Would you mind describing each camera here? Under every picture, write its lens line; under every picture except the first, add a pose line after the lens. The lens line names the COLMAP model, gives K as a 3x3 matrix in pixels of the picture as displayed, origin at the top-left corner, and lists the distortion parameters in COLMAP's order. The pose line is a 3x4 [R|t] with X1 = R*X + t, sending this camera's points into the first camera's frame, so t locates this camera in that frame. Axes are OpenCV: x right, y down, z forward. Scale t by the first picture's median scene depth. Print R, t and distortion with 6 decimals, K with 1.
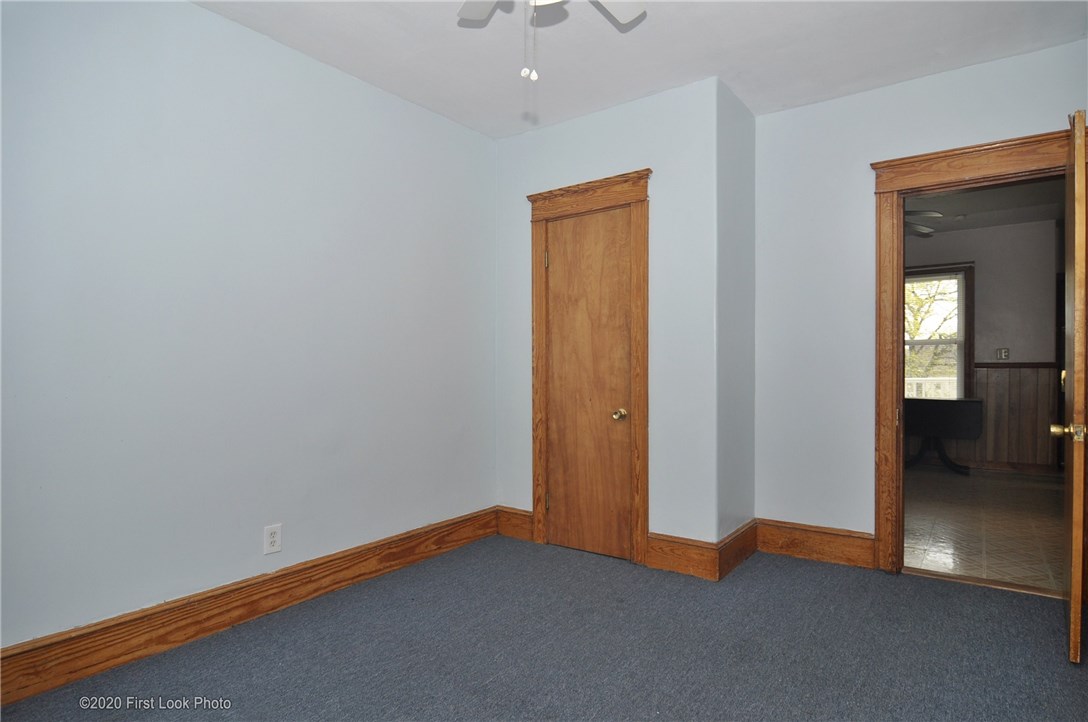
lens RADIAL K [[578.7, 0, 564.4], [0, 578.7, 380.1], [0, 0, 1]] dist [-0.024435, -0.000965]
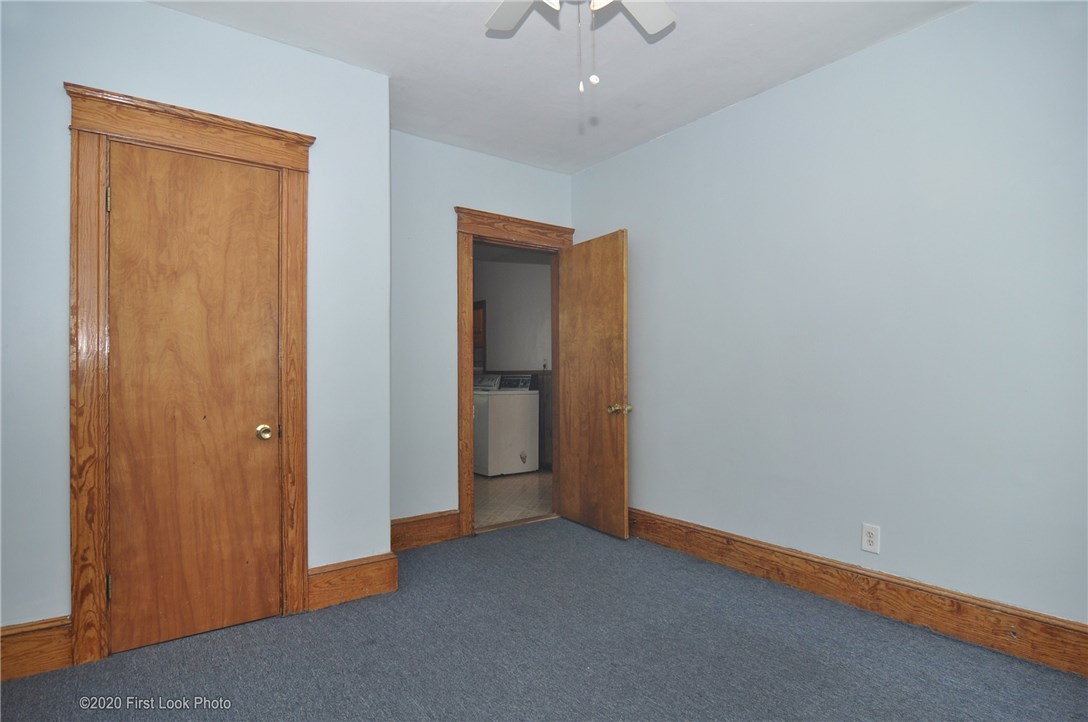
lens RADIAL K [[578.7, 0, 564.4], [0, 578.7, 380.1], [0, 0, 1]] dist [-0.024435, -0.000965]
pose [[0.283626, -0.007062, 0.958909, -0.528916], [0.024361, 0.999703, 0.000157, -0.001116], [-0.958626, 0.023315, 0.283714, 0.392985]]
